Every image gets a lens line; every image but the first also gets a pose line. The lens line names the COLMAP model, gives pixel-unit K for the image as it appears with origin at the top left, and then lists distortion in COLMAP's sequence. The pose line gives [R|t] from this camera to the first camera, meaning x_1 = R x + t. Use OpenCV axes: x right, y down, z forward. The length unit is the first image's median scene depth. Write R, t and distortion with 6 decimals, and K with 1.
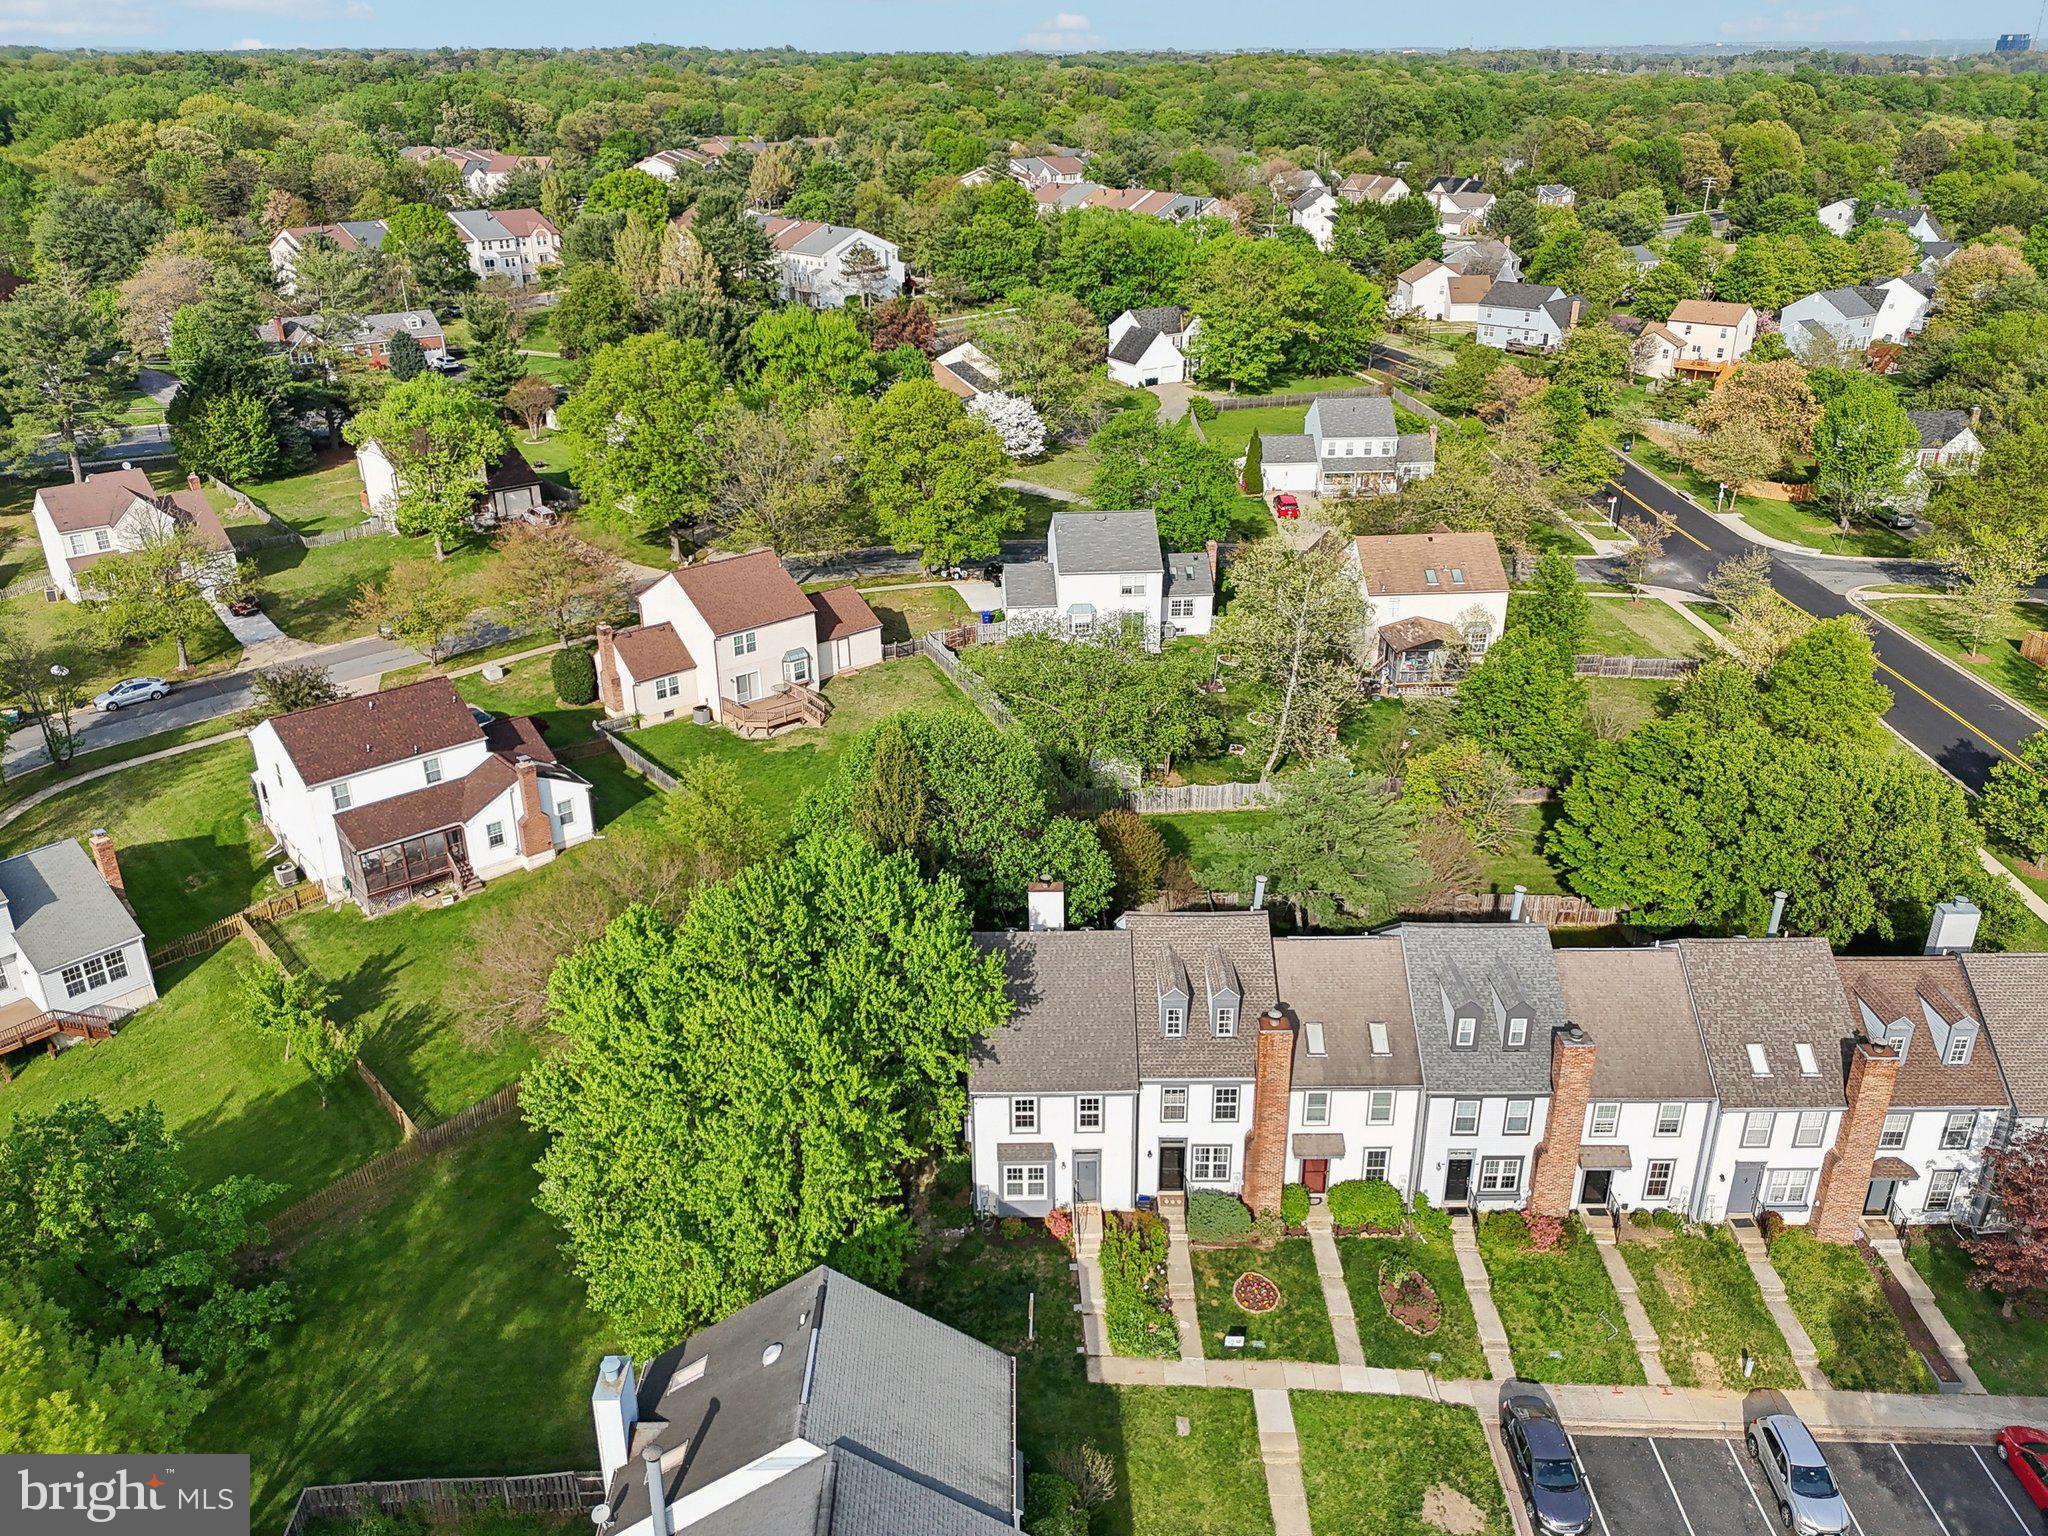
lens RADIAL K [[1585.4, 0, 1035.4], [0, 1585.4, 766.9], [0, 0, 1]] dist [0.214407, -0.499352]
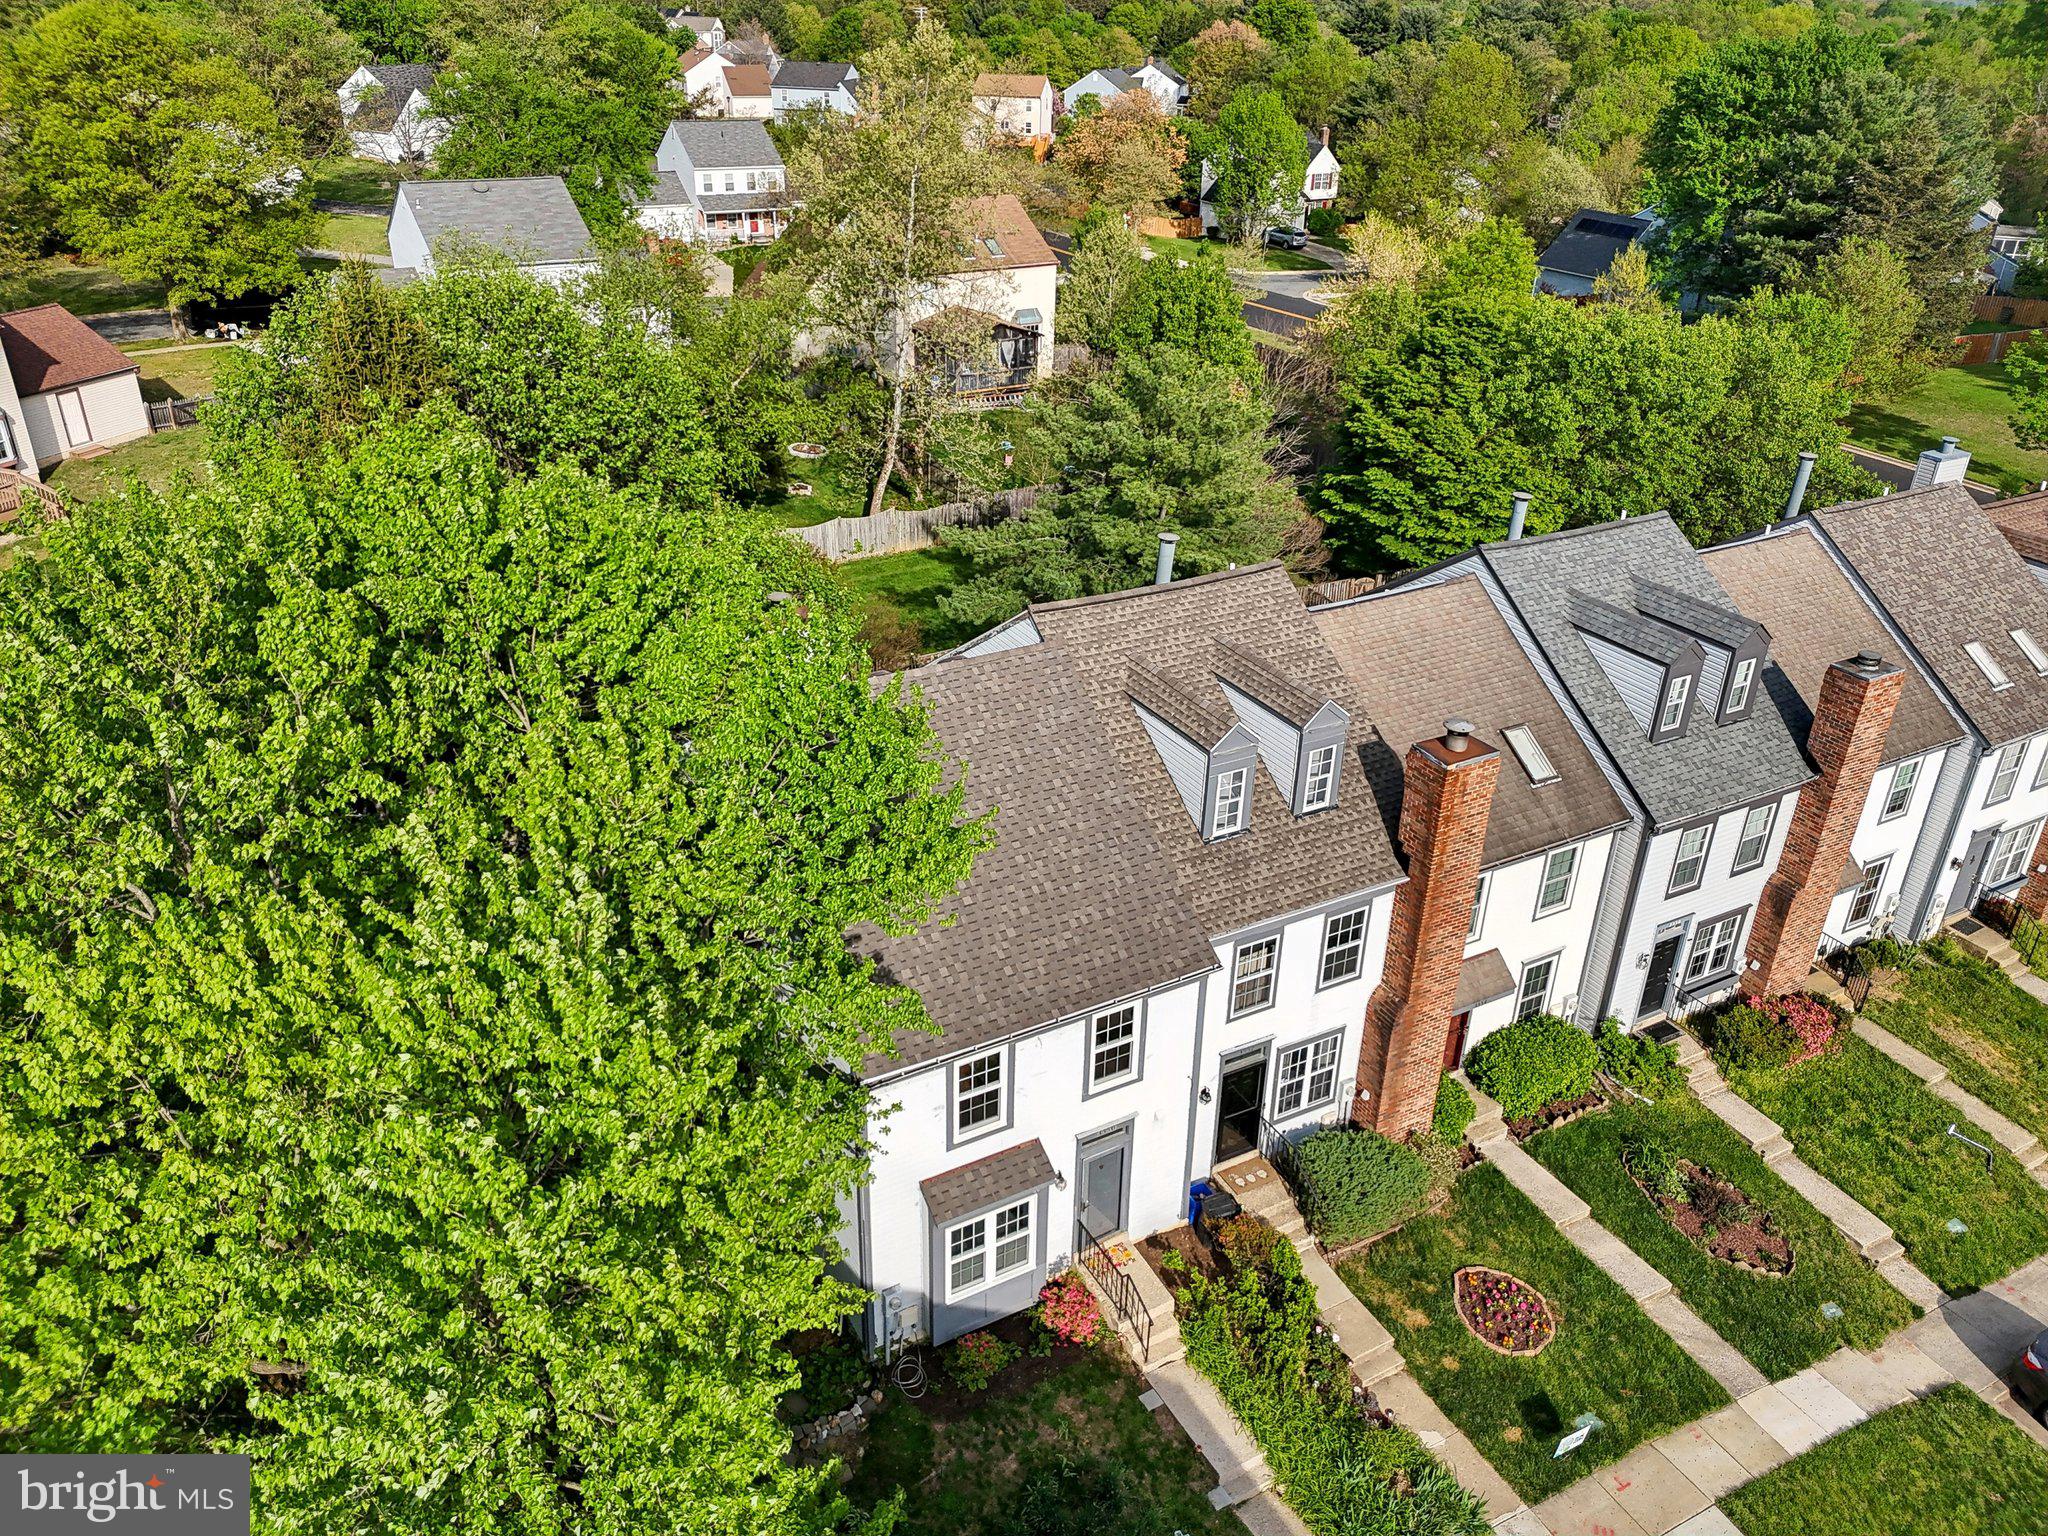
lens RADIAL K [[1496.5, 0, 1024.0], [0, 1496.5, 768.0], [0, 0, 1]] dist [0.103983, -0.122789]
pose [[0.881569, -0.198773, 0.428166, -0.141709], [0.173754, 0.979981, 0.097200, 0.098842], [-0.438915, -0.011293, 0.898458, 0.640012]]
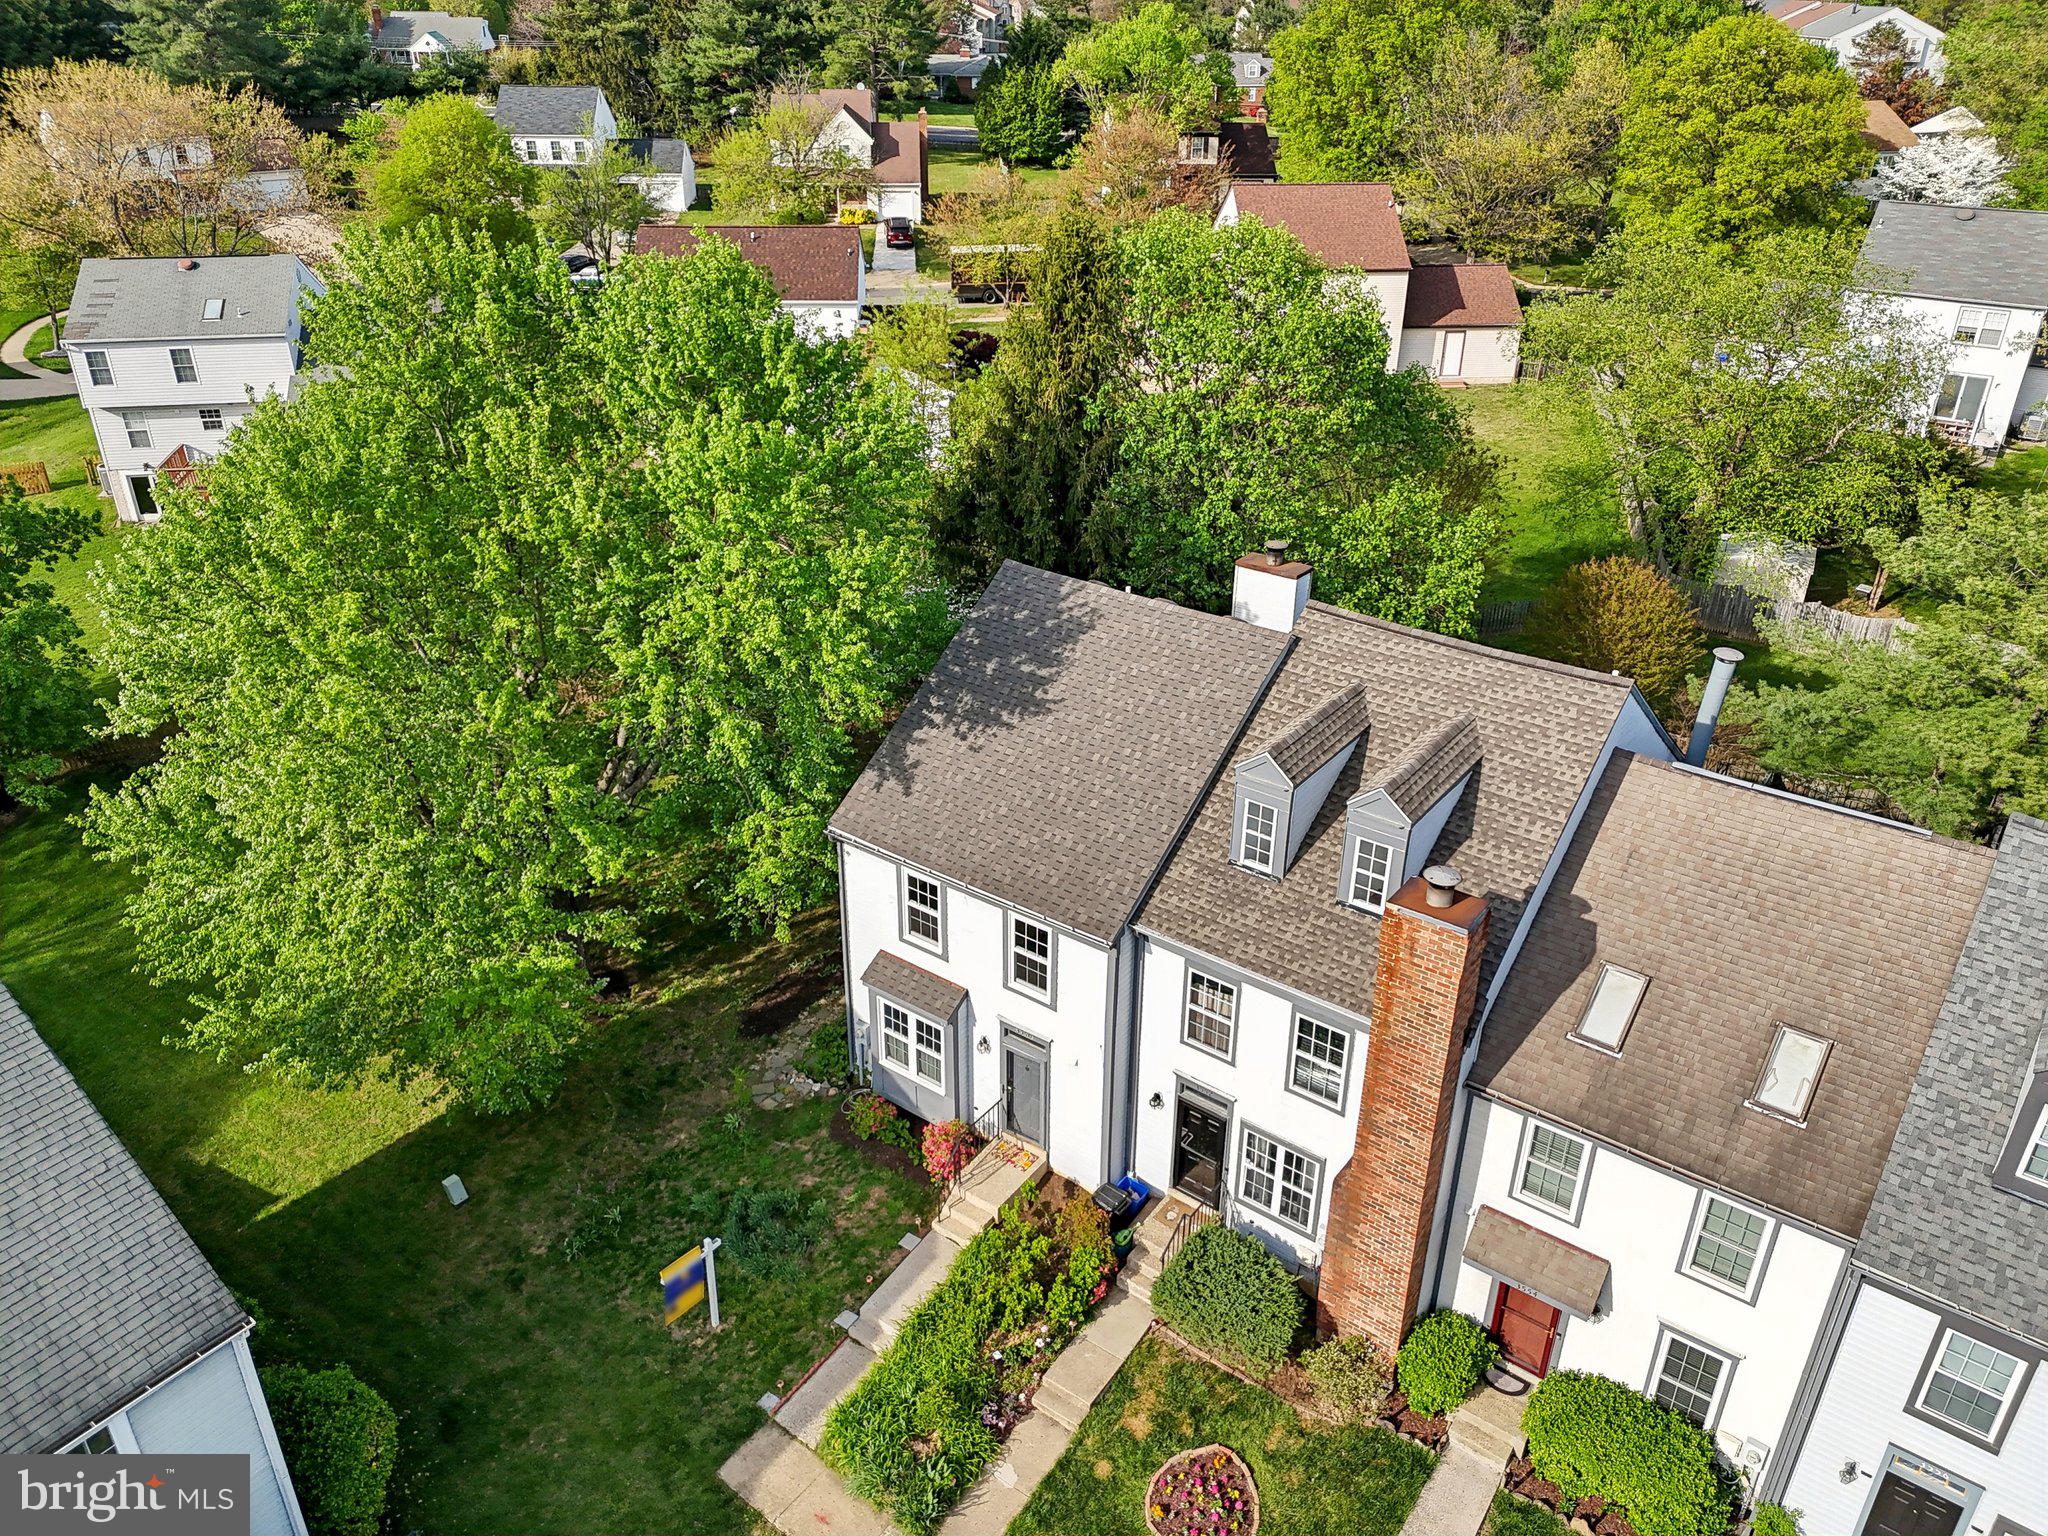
lens RADIAL K [[1496.5, 0, 1024.0], [0, 1496.5, 768.0], [0, 0, 1]] dist [0.103983, -0.122789]
pose [[0.791221, 0.295551, -0.535369, 0.243502], [-0.263670, 0.954776, 0.137408, 0.103685], [0.551768, 0.032440, 0.833366, 0.625888]]
